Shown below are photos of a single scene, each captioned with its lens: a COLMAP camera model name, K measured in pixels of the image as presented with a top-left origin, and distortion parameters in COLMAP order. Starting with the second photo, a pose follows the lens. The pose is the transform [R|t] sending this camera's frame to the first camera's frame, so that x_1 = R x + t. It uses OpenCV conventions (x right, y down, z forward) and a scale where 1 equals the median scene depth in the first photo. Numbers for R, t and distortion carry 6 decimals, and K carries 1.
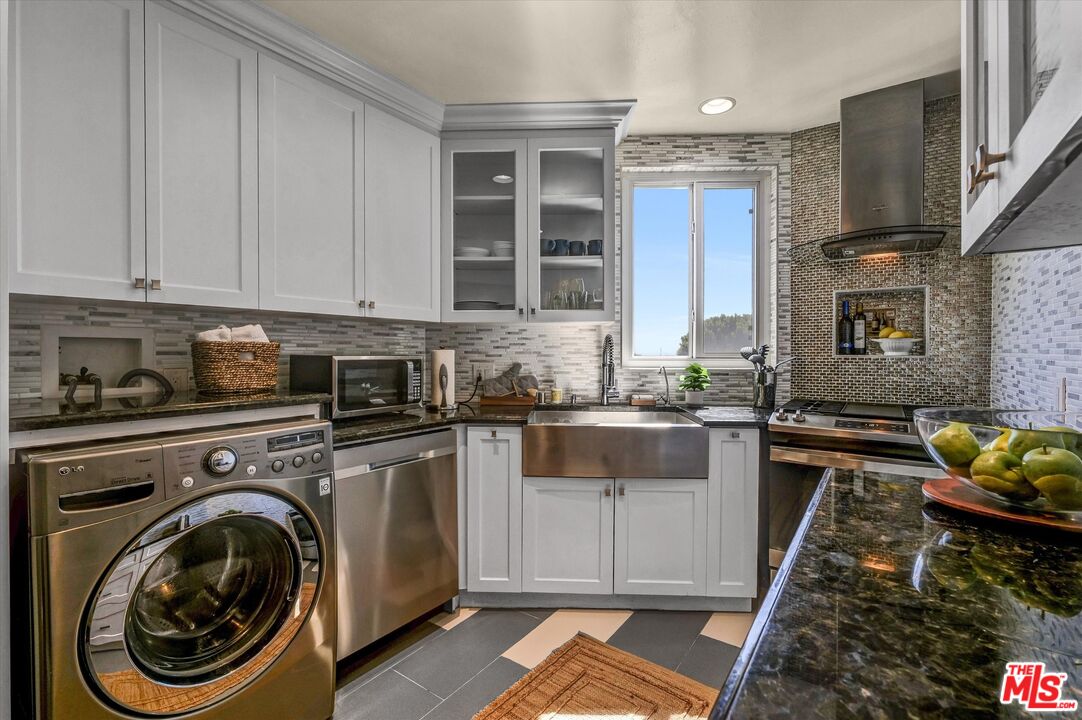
lens RADIAL K [[472.6, 0, 545.7], [0, 472.6, 358.5], [0, 0, 1]] dist [0.000156, -0.000179]
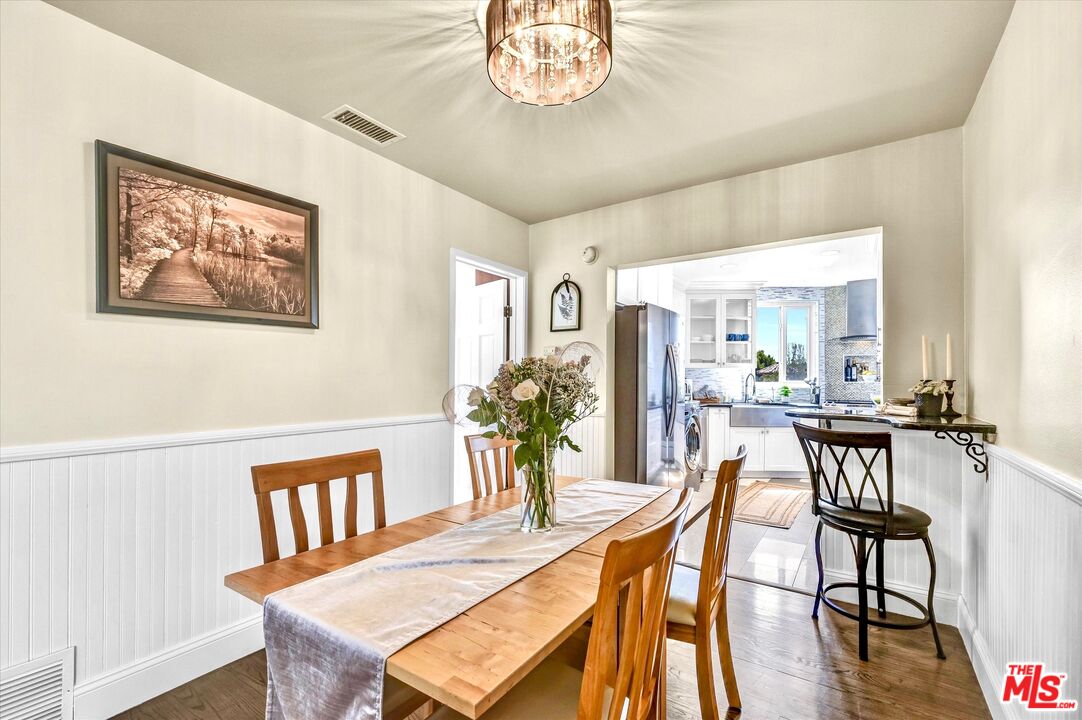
lens RADIAL K [[472.6, 0, 539.4], [0, 472.6, 380.1], [0, 0, 1]] dist [0.000156, -0.000179]
pose [[0.999915, 0.002390, 0.012781, -0.970055], [-0.002230, 0.999919, -0.012529, 0.017963], [-0.012810, 0.012500, 0.999840, -1.386462]]
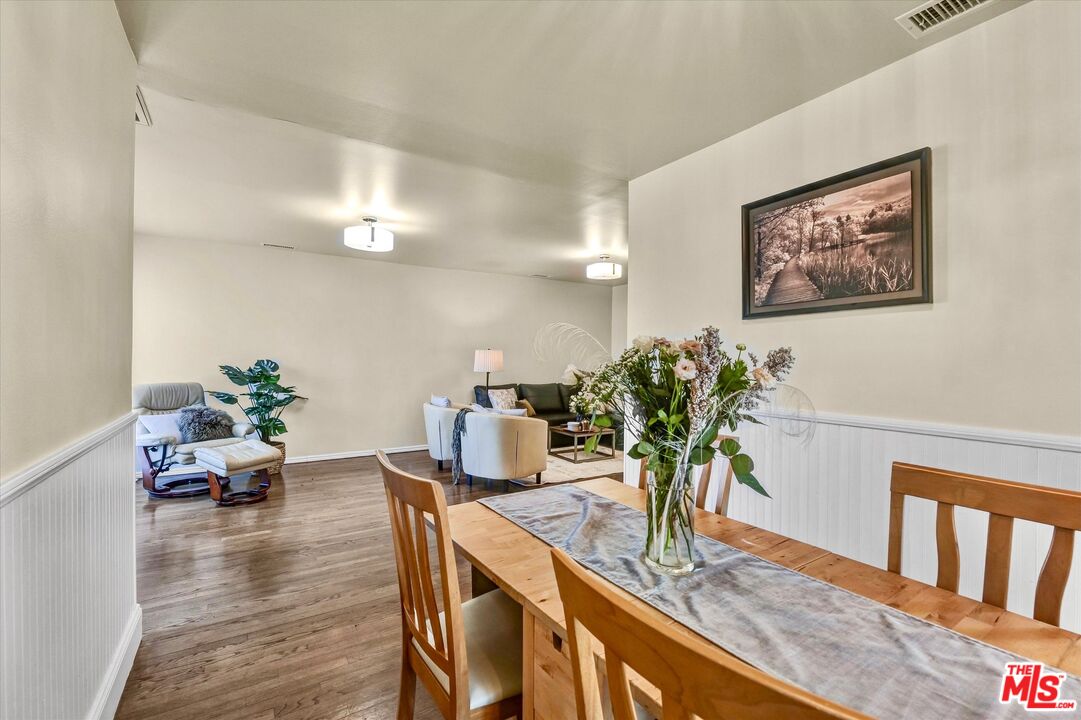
lens RADIAL K [[472.2, 0, 532.6], [0, 472.2, 346.4], [0, 0, 1]] dist [0.000156, -0.000179]
pose [[-0.385342, -0.024903, -0.922438, -0.482615], [-0.019998, 0.999626, -0.018632, -0.000383], [0.922557, 0.011267, -0.385696, -0.726581]]
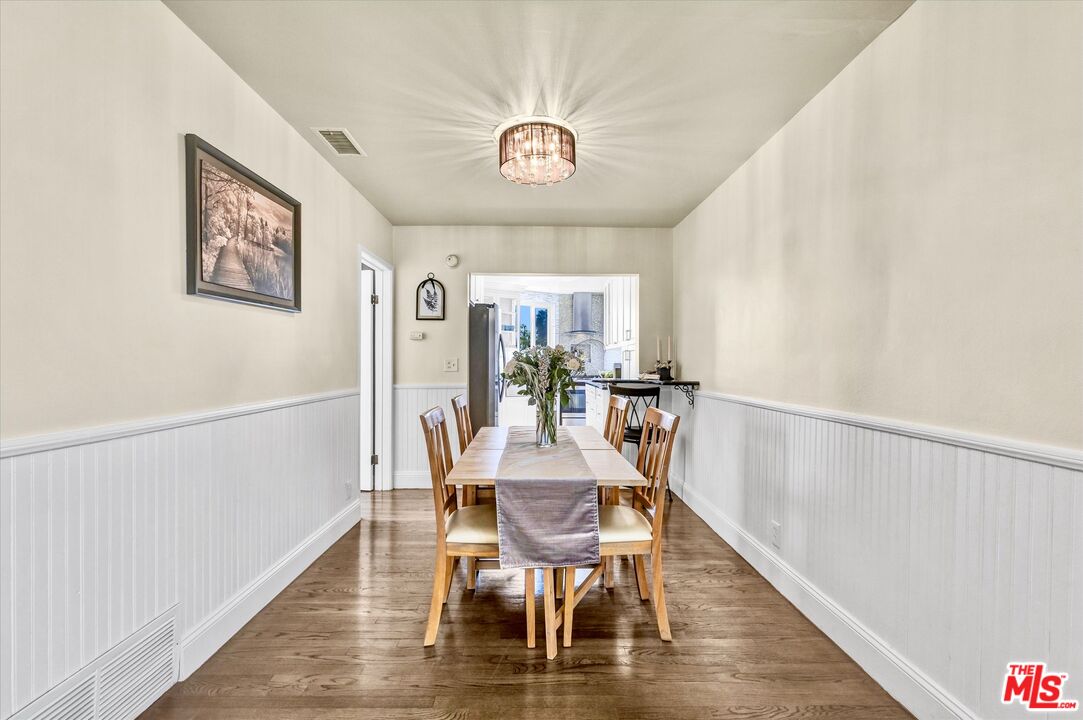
lens RADIAL K [[473.0, 0, 541.2], [0, 473.0, 361.7], [0, 0, 1]] dist [0.000156, -0.000179]
pose [[0.801215, 0.005019, 0.598355, -1.600914], [0.002772, 0.999923, -0.012099, 0.028618], [-0.598370, 0.011353, 0.801139, -1.610358]]
